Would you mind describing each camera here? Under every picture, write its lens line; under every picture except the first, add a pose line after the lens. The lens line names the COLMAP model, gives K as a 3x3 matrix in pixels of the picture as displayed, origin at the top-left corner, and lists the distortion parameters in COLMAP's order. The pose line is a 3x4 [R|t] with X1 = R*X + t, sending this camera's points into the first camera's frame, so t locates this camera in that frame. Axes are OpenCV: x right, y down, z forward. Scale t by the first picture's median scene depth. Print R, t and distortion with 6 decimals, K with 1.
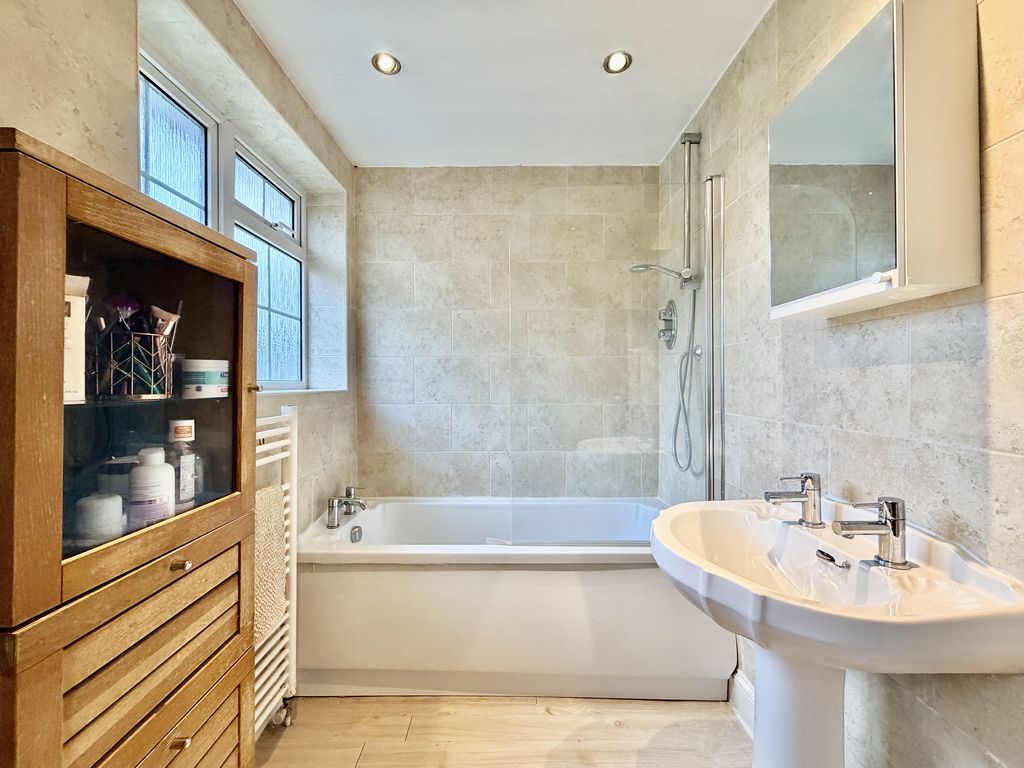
lens RADIAL K [[407.8, 0, 510.7], [0, 407.8, 385.2], [0, 0, 1]] dist [-0.000368, -0.000111]
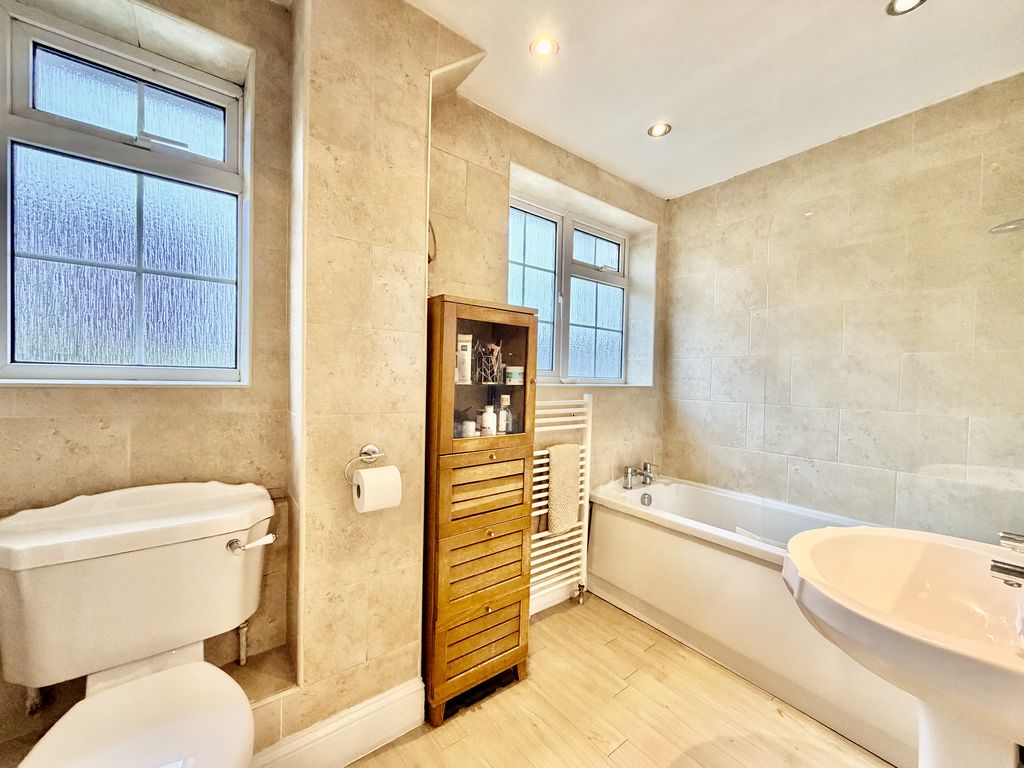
lens RADIAL K [[407.8, 0, 510.7], [0, 407.8, 385.2], [0, 0, 1]] dist [-0.000368, -0.000111]
pose [[0.609420, 0.030385, -0.792265, 0.317974], [-0.026277, 0.999490, 0.018121, -0.001507], [0.792412, 0.009775, 0.609907, -0.097489]]
